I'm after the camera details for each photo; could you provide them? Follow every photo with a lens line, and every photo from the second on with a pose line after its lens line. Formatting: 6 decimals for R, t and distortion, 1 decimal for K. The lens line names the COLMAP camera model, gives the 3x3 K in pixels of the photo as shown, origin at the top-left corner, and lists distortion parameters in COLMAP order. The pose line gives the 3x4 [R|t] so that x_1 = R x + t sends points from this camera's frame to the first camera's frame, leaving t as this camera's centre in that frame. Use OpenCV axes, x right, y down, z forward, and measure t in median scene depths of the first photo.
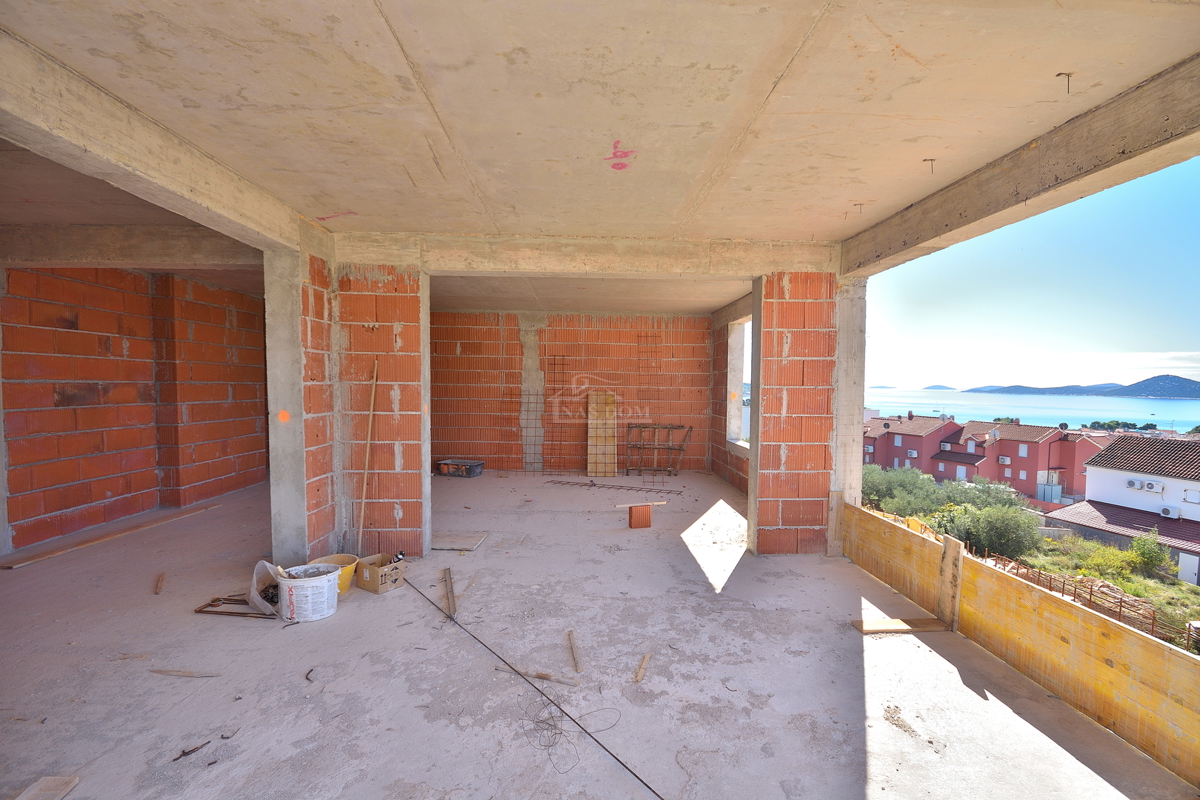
lens RADIAL K [[530.0, 0, 600.0], [0, 530.0, 410.7], [0, 0, 1]] dist [-0.001031, -0.000080]
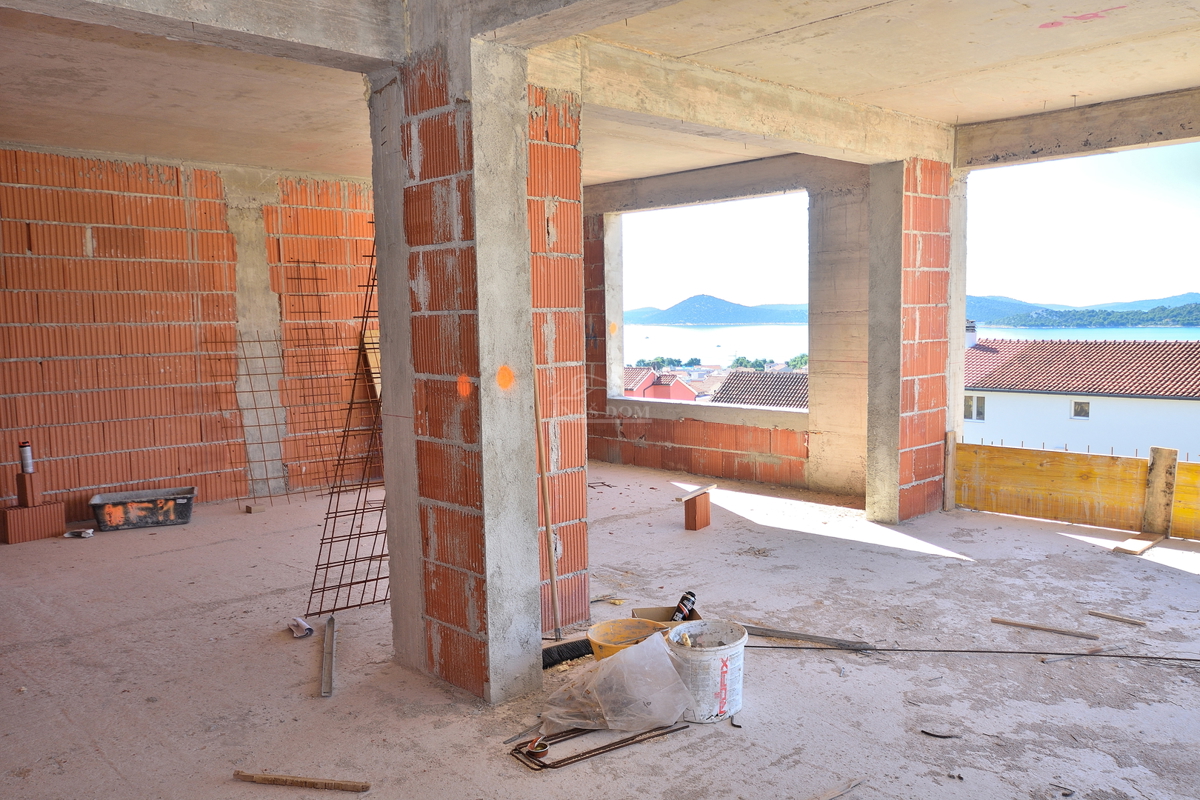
lens RADIAL K [[993.6, 0, 599.3], [0, 993.6, 414.8], [0, 0, 1]] dist [-0.004778, 0.061639]
pose [[0.748191, -0.089355, 0.657439, -1.021259], [0.059335, 0.995931, 0.067836, -0.011455], [-0.660825, -0.011745, 0.750448, 0.206495]]
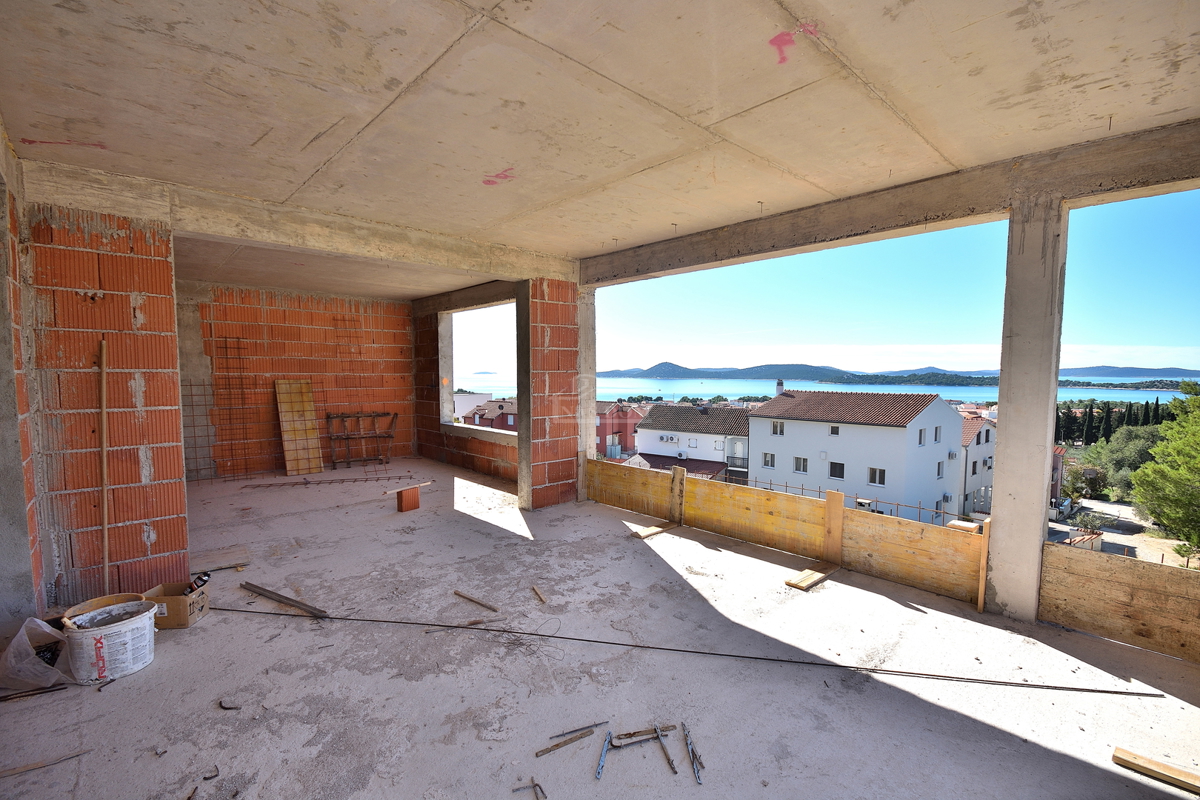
lens RADIAL K [[537.5, 0, 604.1], [0, 537.5, 410.6], [0, 0, 1]] dist [0.016115, -0.014018]
pose [[0.759701, -0.055358, 0.647912, -0.381764], [0.039903, 0.998461, 0.038522, 0.003401], [-0.649047, -0.003412, 0.760741, -0.046792]]
